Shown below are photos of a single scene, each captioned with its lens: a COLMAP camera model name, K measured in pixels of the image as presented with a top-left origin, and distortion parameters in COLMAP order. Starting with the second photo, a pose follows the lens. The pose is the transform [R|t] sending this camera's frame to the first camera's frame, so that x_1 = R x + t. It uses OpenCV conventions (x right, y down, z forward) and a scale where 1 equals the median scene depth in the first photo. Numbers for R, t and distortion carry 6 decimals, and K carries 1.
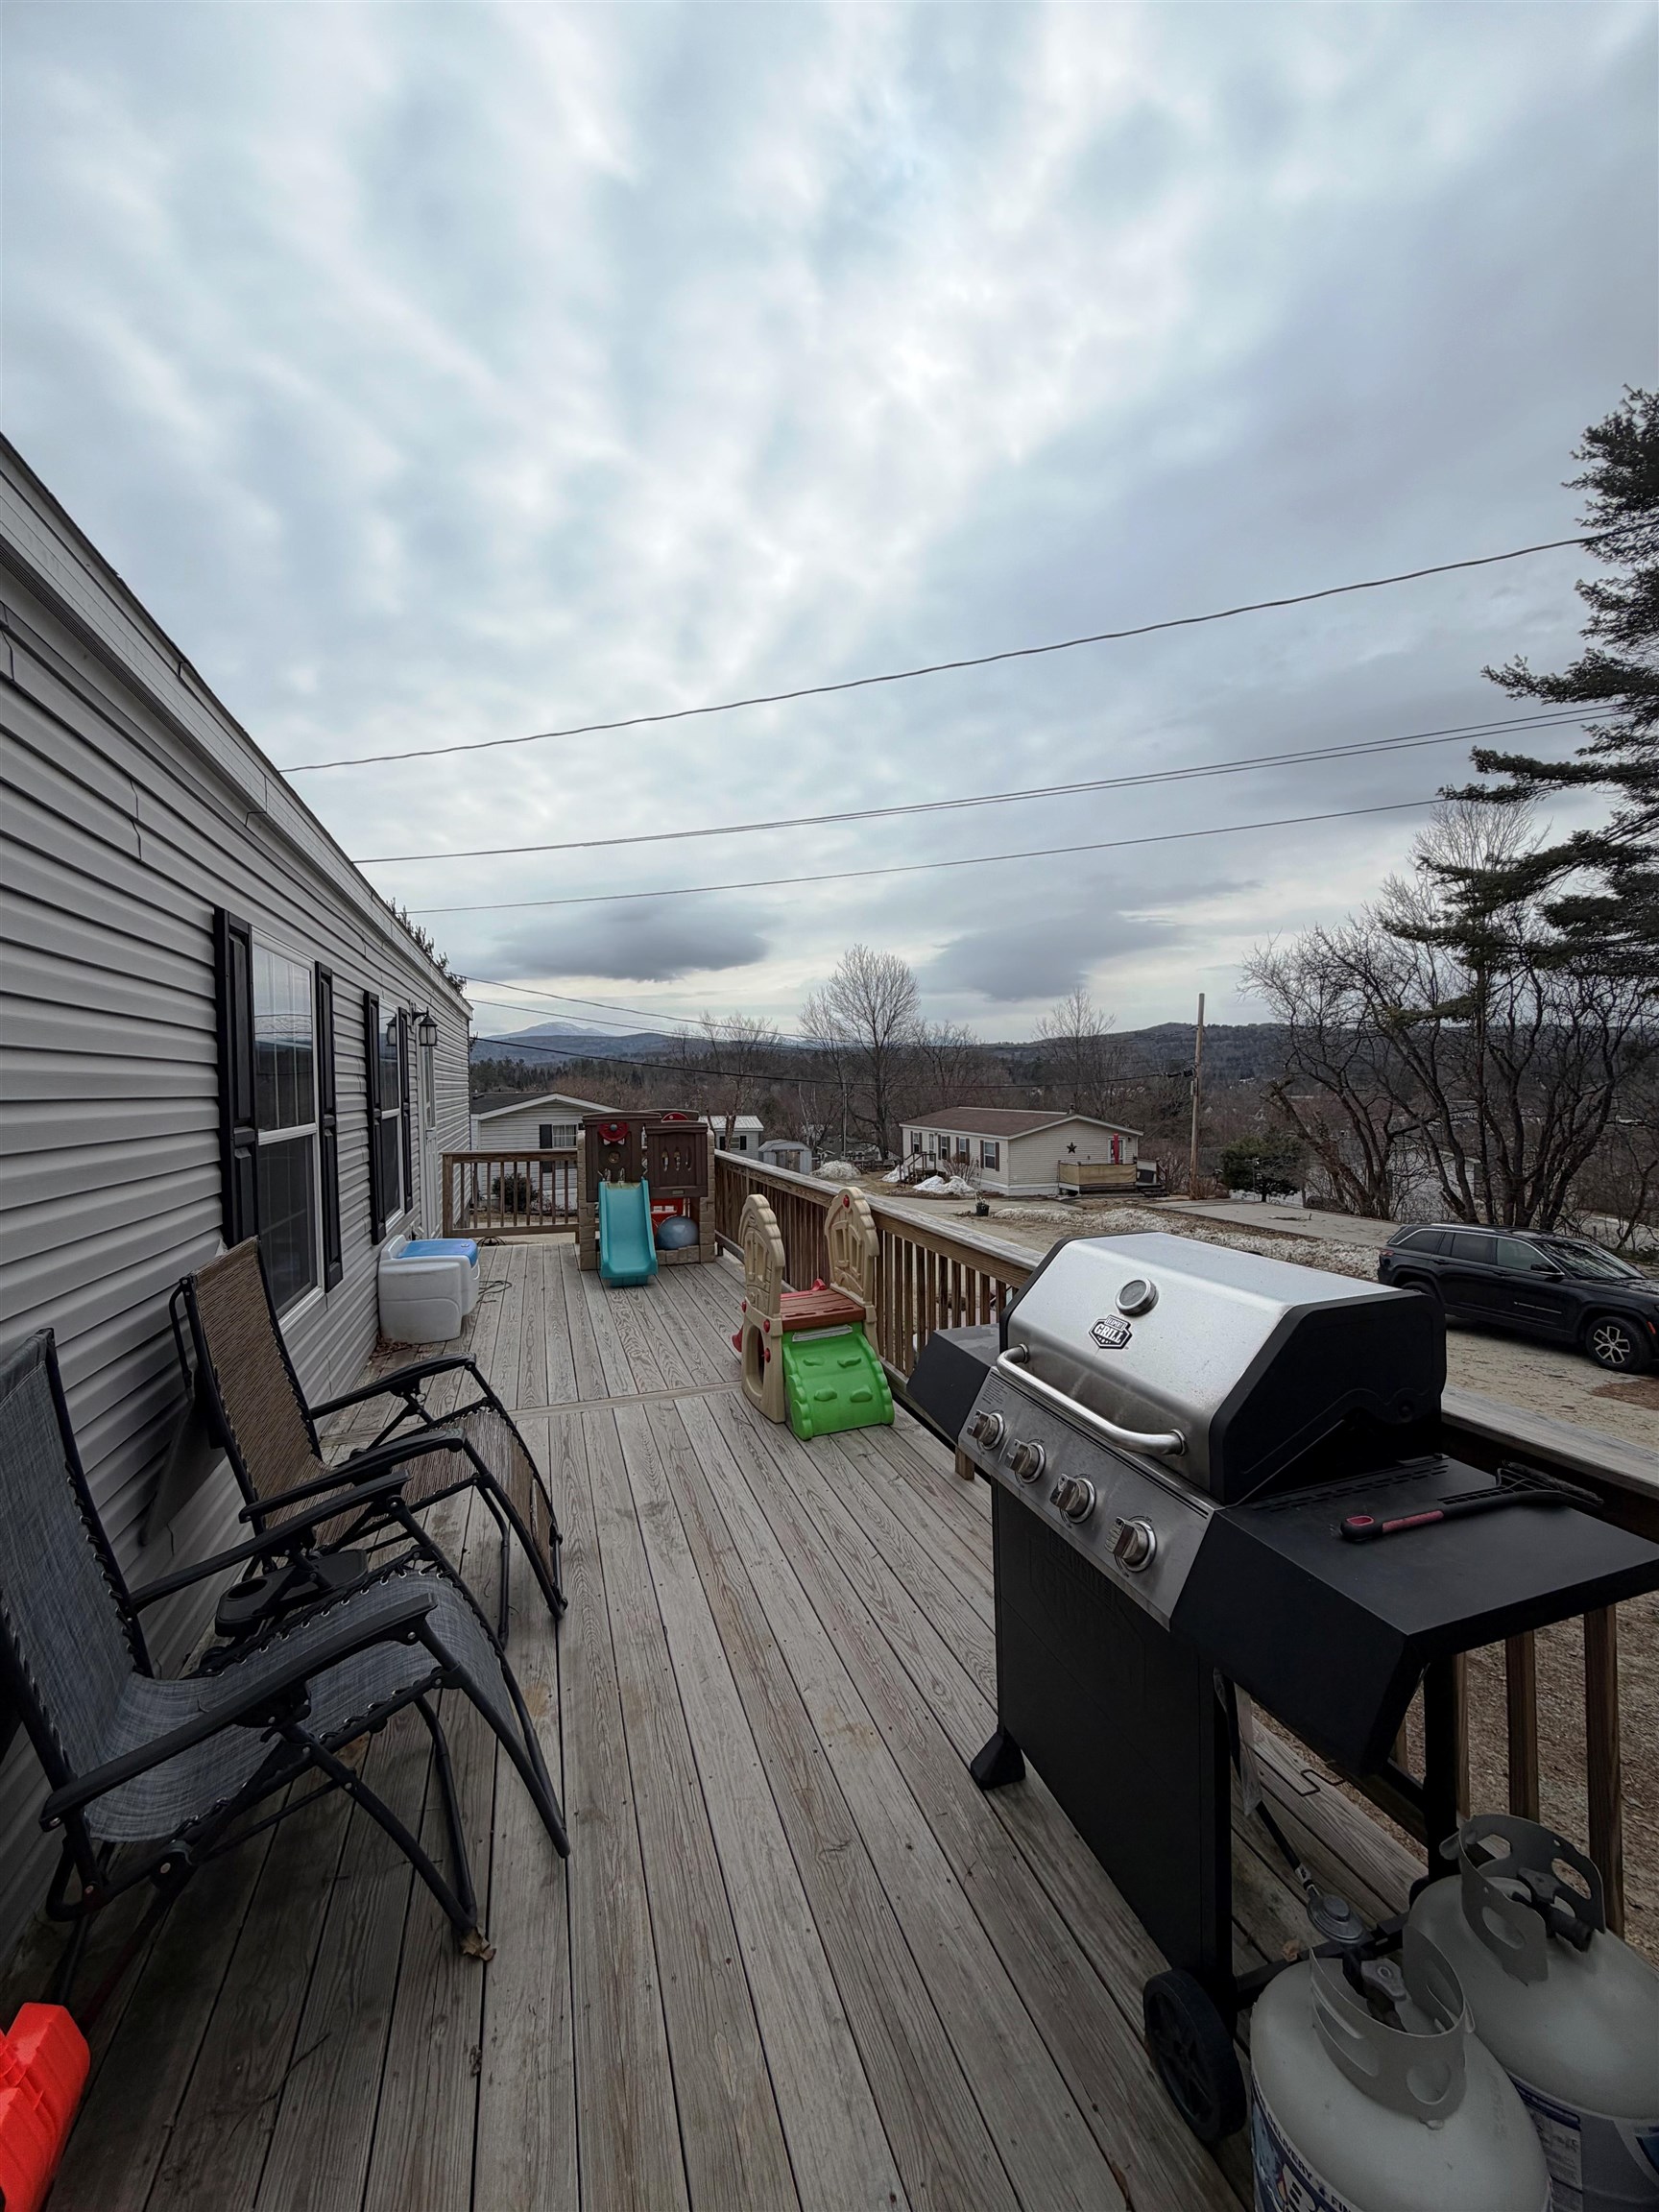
lens RADIAL K [[881.7, 0, 829.5], [0, 881.7, 1106.0], [0, 0, 1]] dist [0.001816, -0.000164]
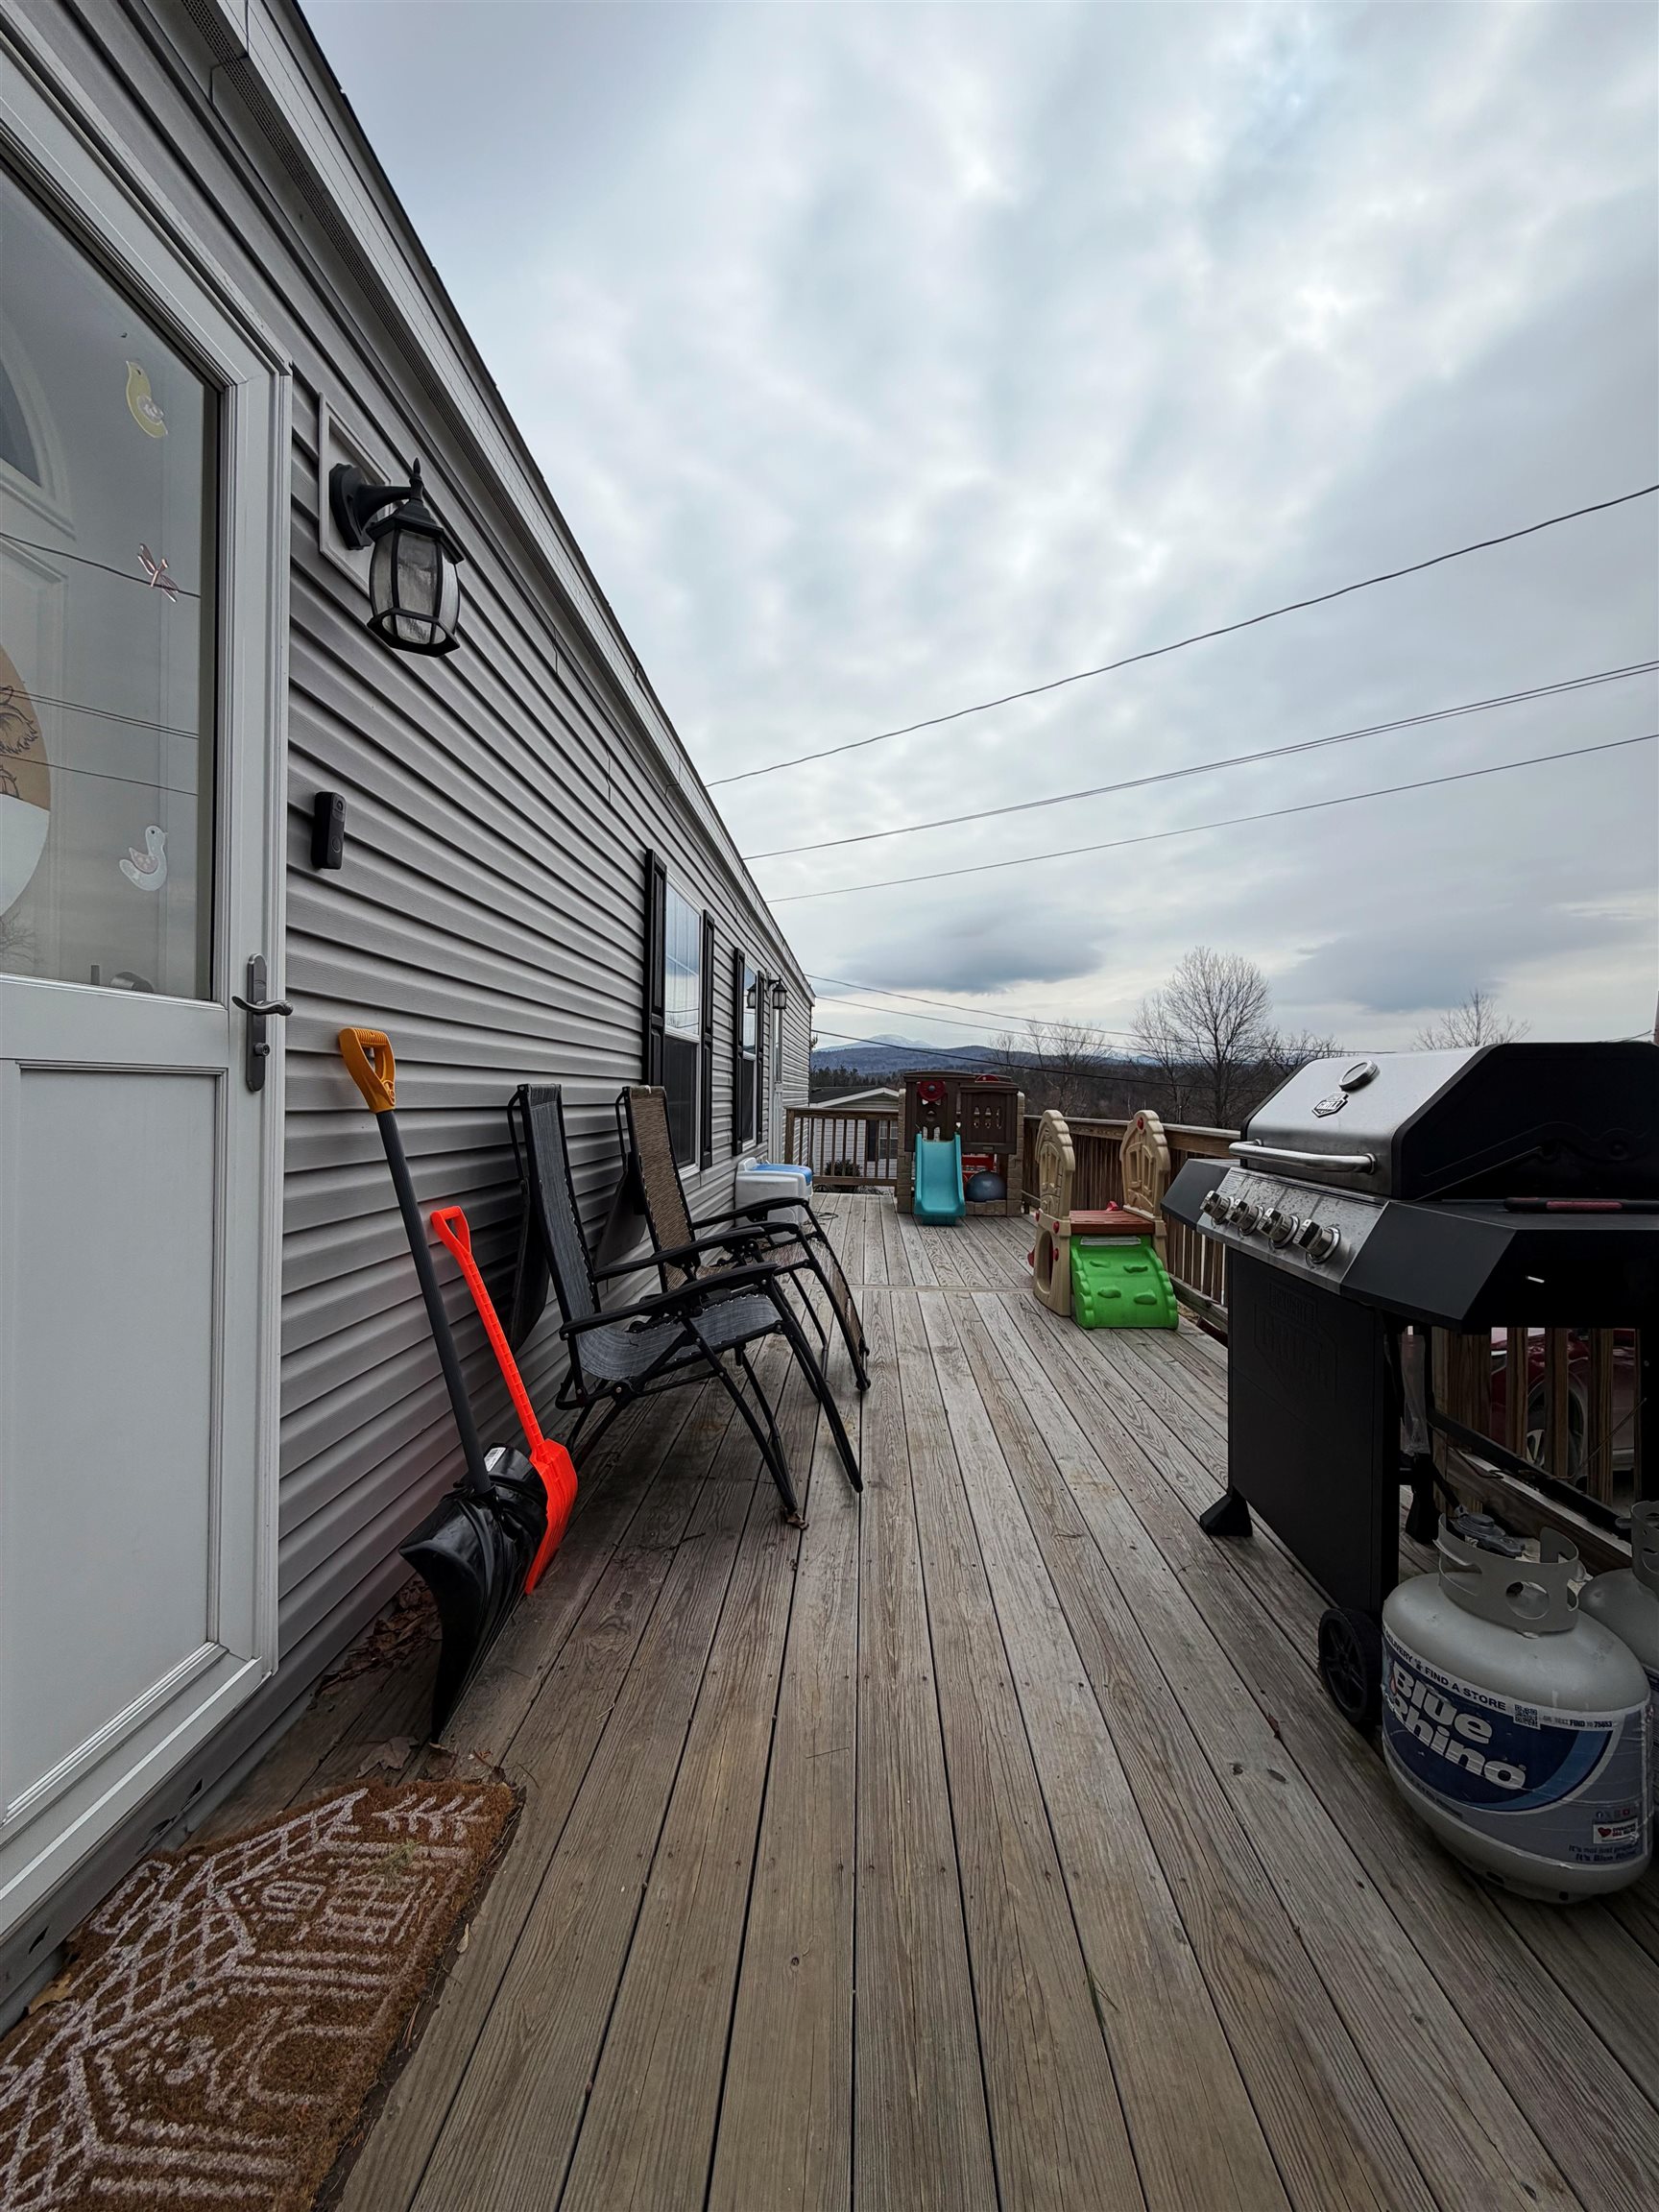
lens RADIAL K [[881.7, 0, 829.5], [0, 881.7, 1106.0], [0, 0, 1]] dist [0.001816, -0.000164]
pose [[0.934076, 0.033217, -0.355525, 0.064602], [-0.038642, 0.999220, -0.008166, 0.156990], [0.354976, 0.021366, 0.934631, -0.156890]]
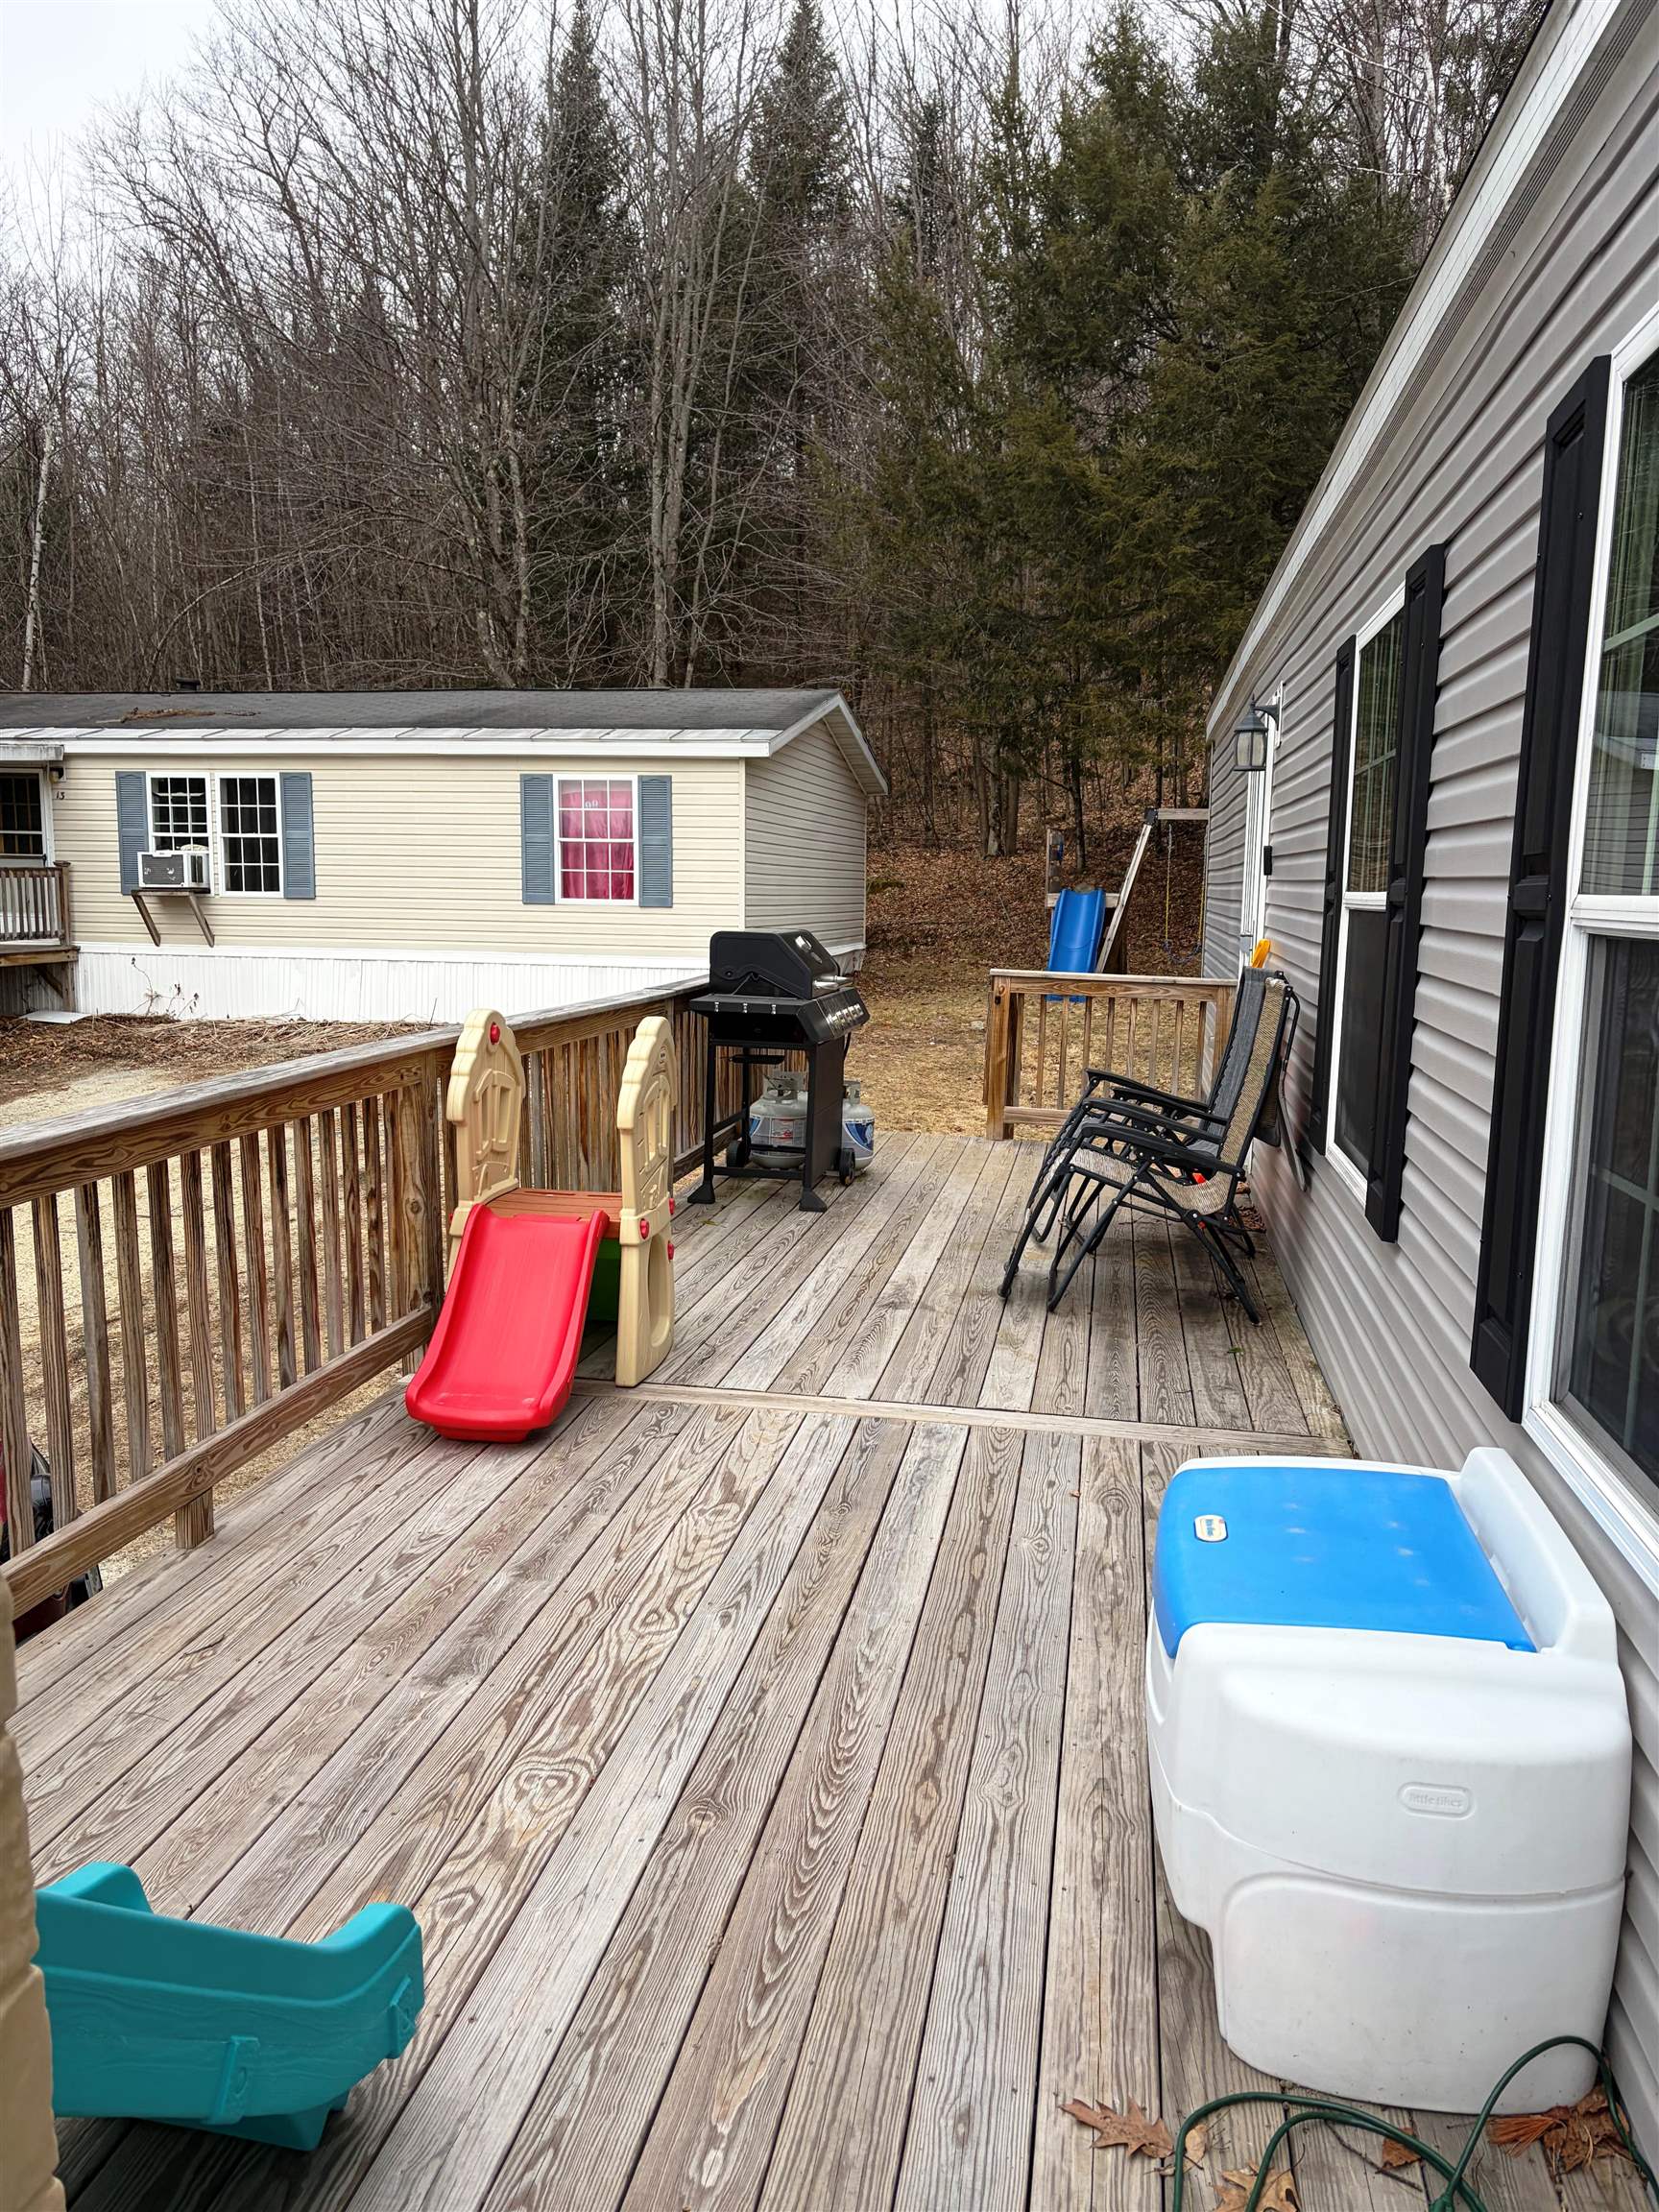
lens RADIAL K [[1648.4, 0, 829.5], [0, 1648.4, 1106.0], [0, 0, 1]] dist [0.000219, -0.000003]
pose [[-0.880616, -0.063160, 0.469602, -0.975395], [0.008971, 0.988676, 0.149797, -0.006460], [-0.473745, 0.136126, -0.870078, 2.620419]]
